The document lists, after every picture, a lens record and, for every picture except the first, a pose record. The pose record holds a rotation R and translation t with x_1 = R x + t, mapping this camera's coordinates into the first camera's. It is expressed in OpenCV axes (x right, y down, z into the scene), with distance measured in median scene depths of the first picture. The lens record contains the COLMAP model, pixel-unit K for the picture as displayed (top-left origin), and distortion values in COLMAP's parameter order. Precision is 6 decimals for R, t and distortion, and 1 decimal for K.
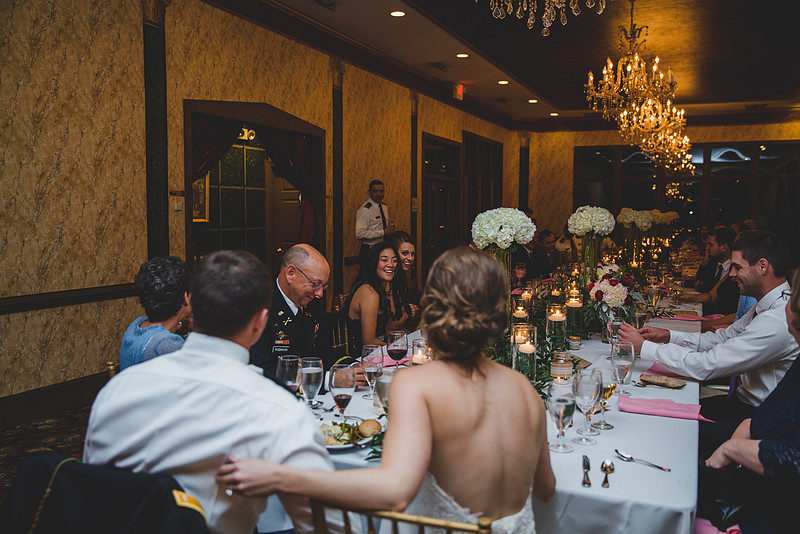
lens RADIAL K [[709.1, 0, 397.0], [0, 709.1, 267.5], [0, 0, 1]] dist [-0.033375, 0.057025]
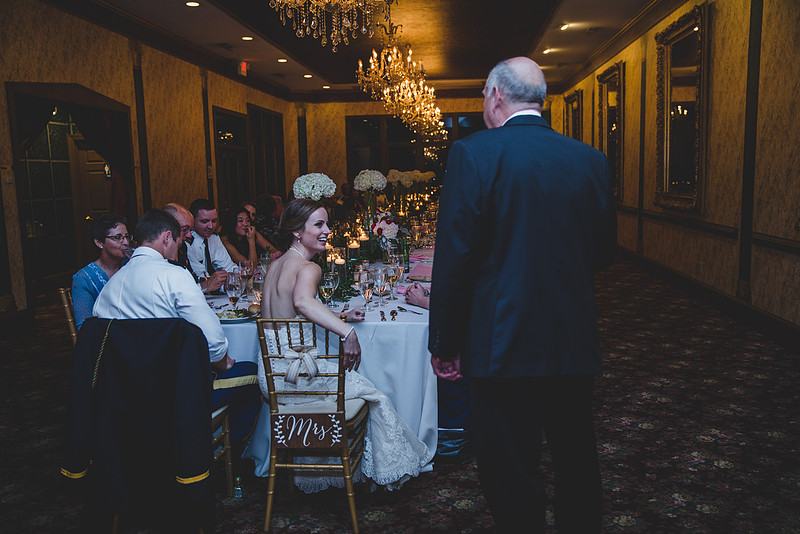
lens RADIAL K [[709.1, 0, 400.4], [0, 709.1, 261.4], [0, 0, 1]] dist [-0.033375, 0.057025]
pose [[0.947411, -0.066929, 0.312942, -0.059977], [0.053937, 0.997292, 0.050000, 0.013608], [-0.315441, -0.030491, 0.948455, -0.177656]]
